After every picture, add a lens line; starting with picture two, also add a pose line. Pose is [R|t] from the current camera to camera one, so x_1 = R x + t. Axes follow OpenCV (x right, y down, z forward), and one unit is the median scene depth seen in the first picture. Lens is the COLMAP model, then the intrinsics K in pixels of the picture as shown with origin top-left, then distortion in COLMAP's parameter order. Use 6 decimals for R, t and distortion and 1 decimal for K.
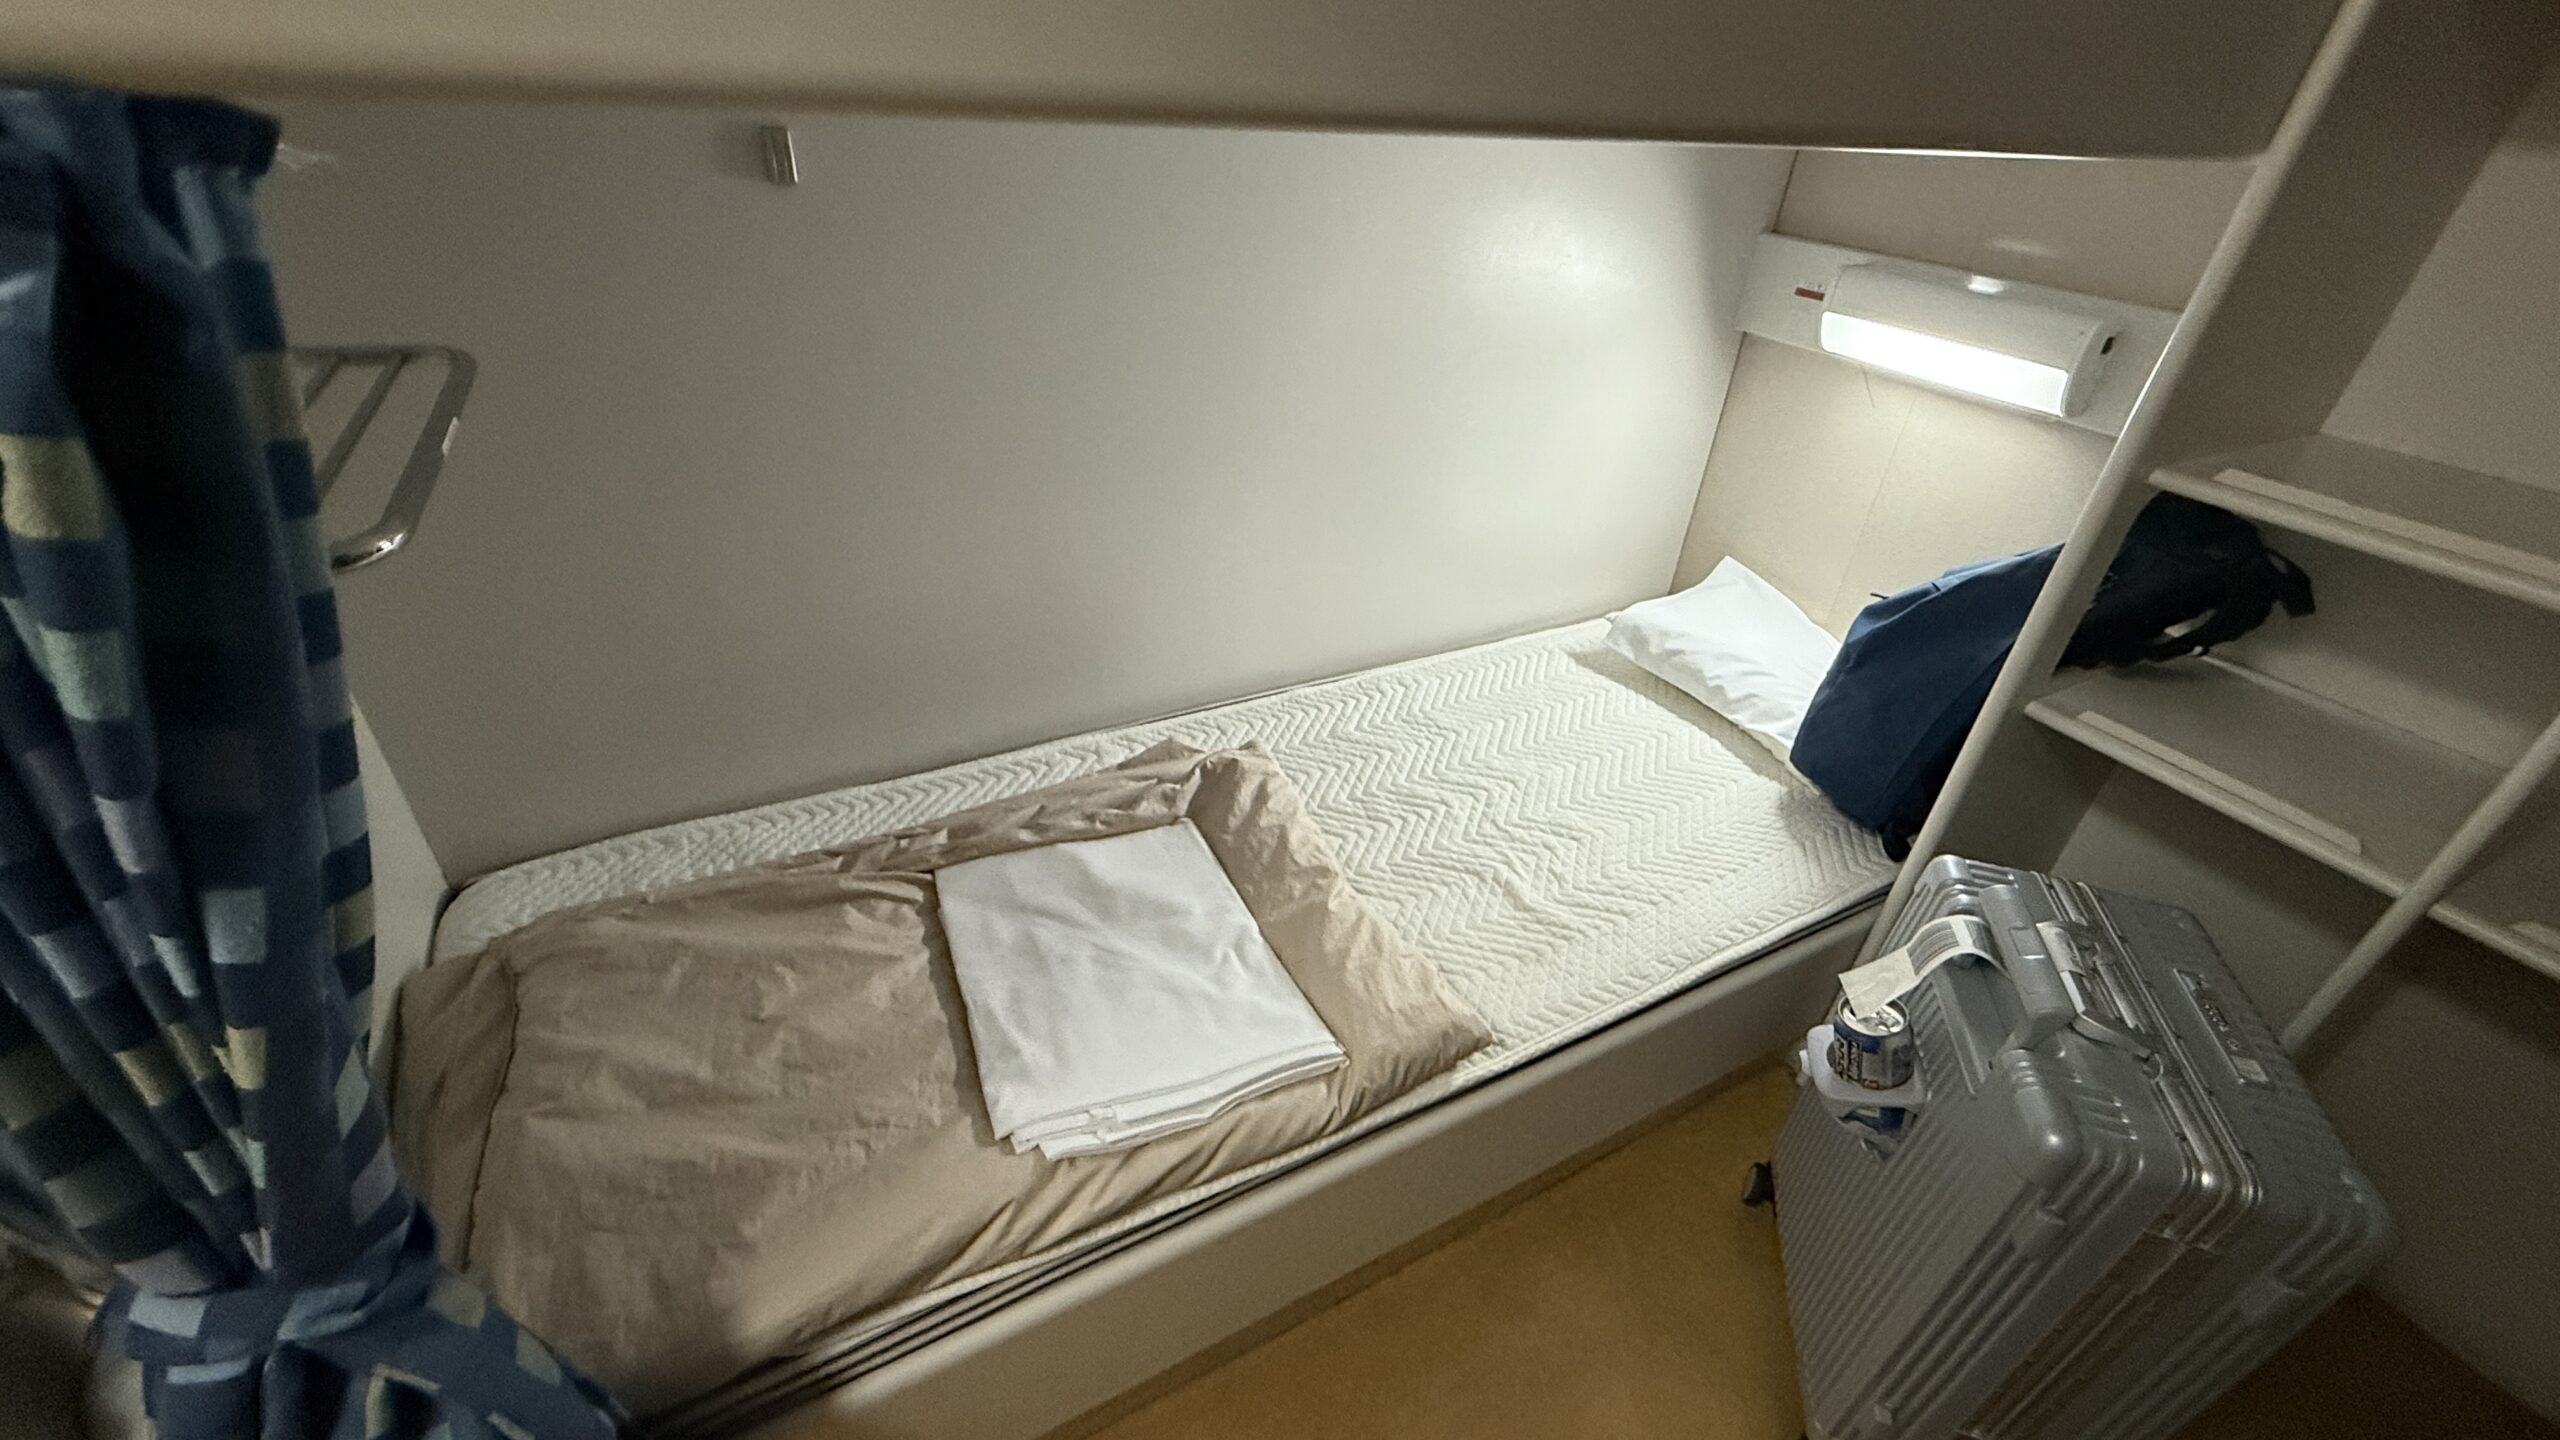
lens RADIAL K [[1025.3, 0, 1280.0], [0, 1025.3, 720.0], [0, 0, 1]] dist [-0.000021, 0.000118]
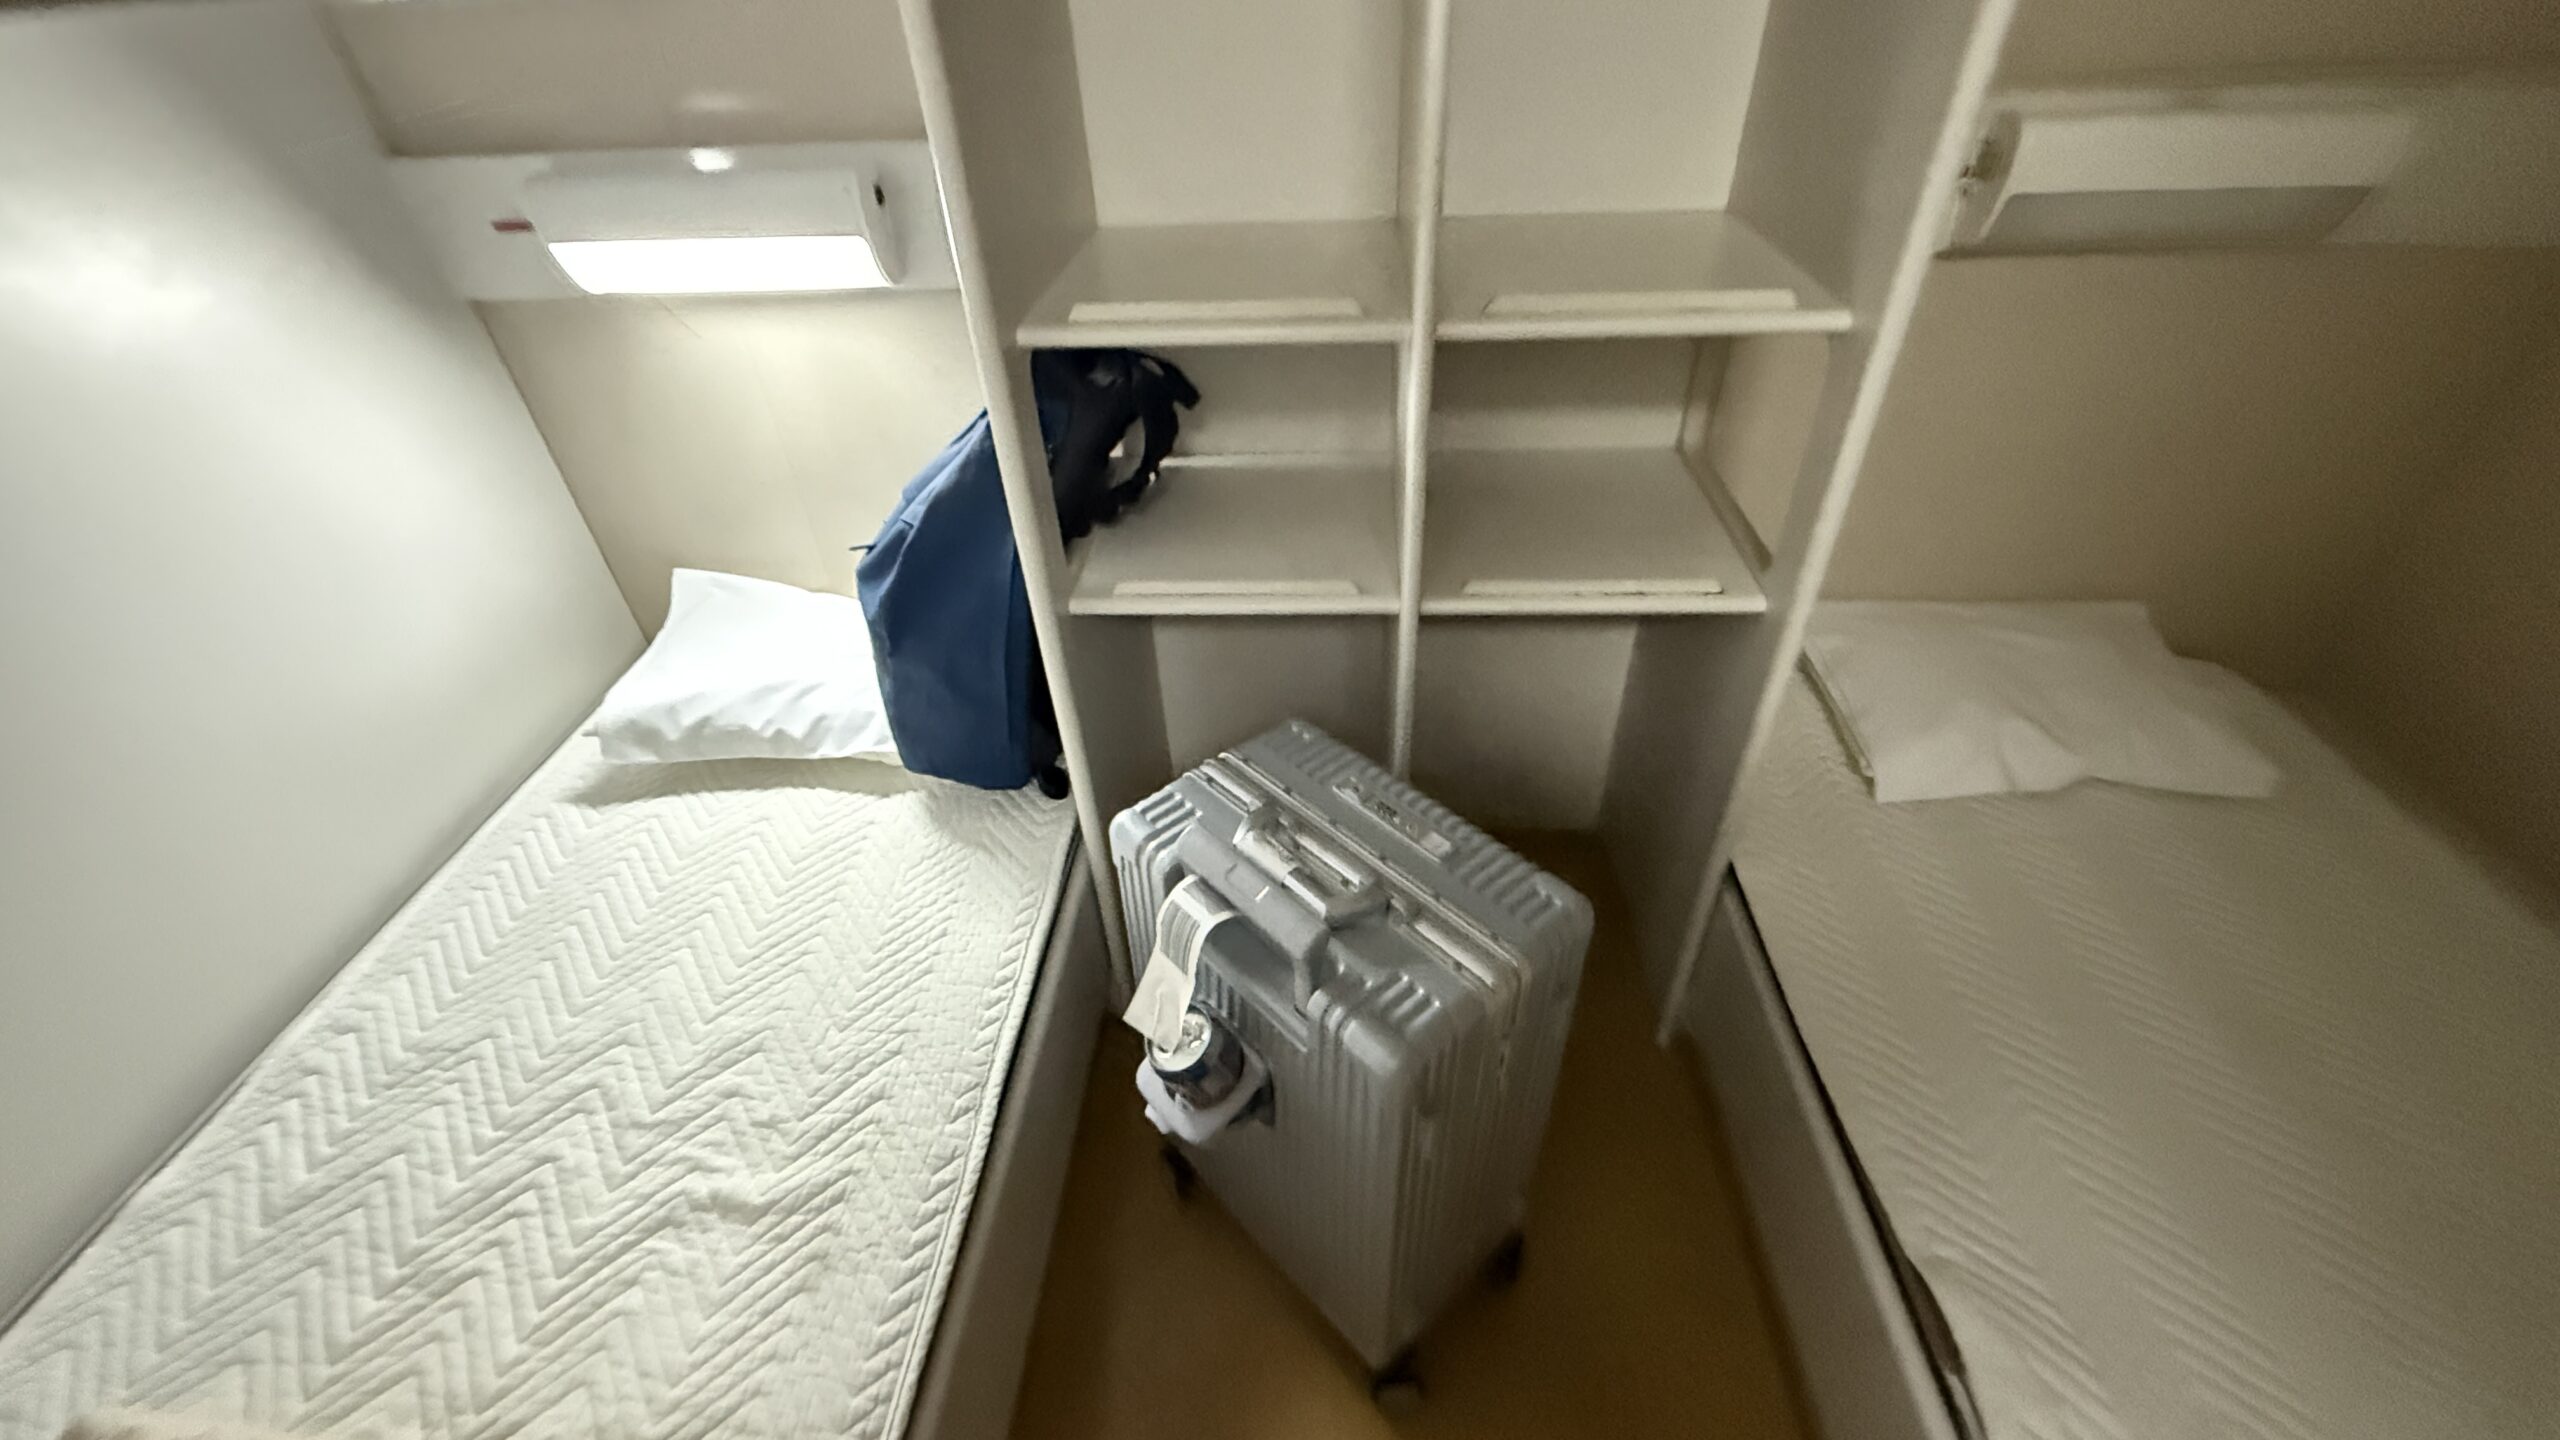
lens RADIAL K [[1025.3, 0, 1280.0], [0, 1025.3, 720.0], [0, 0, 1]] dist [-0.000021, 0.000118]
pose [[0.520973, -0.588732, 0.618046, 0.174653], [0.520567, 0.792971, 0.316556, -0.105003], [-0.676459, 0.156817, 0.719591, 0.200935]]
